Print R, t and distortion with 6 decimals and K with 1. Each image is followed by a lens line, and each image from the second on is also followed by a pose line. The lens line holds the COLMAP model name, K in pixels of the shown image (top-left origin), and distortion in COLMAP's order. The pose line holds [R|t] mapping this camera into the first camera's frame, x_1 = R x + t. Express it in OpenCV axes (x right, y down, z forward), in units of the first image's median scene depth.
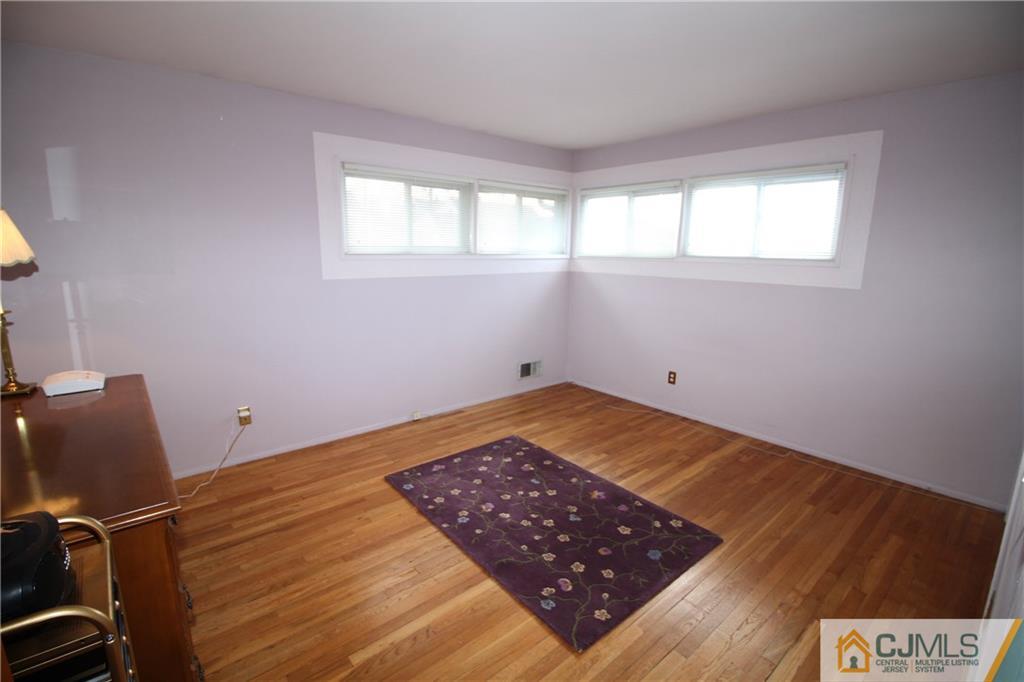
lens RADIAL K [[472.8, 0, 515.8], [0, 472.8, 341.6], [0, 0, 1]] dist [0.001581, -0.013764]
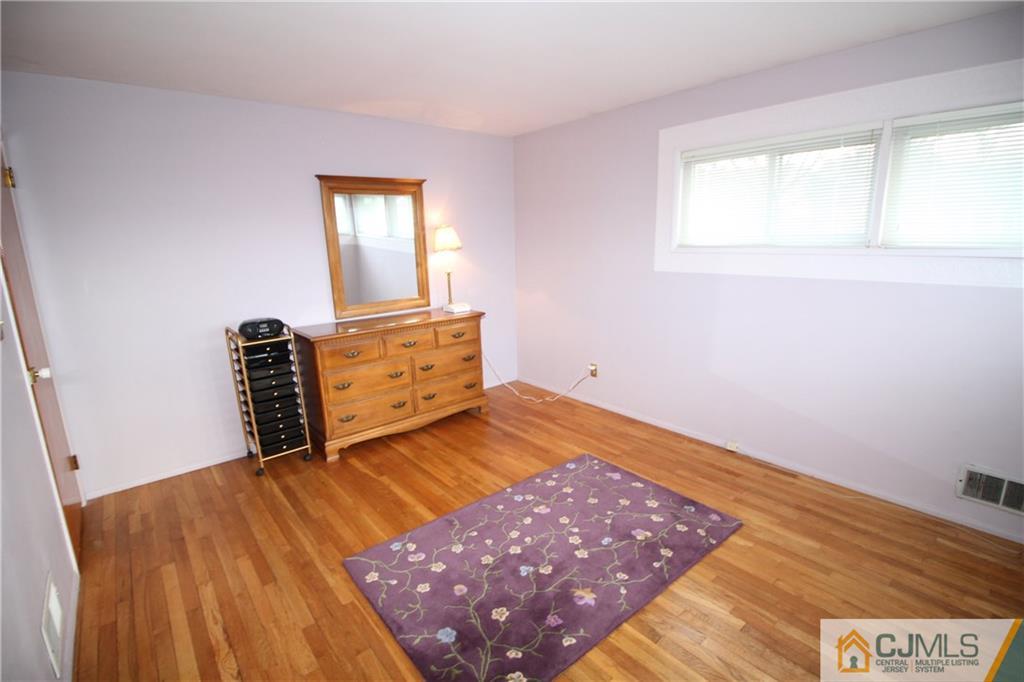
lens RADIAL K [[472.8, 0, 515.8], [0, 472.8, 341.6], [0, 0, 1]] dist [0.001581, -0.013764]
pose [[-0.007569, 0.203428, -0.979061, 0.679356], [-0.176495, 0.963446, 0.201548, -0.140434], [0.984272, 0.174325, 0.028611, 0.708593]]
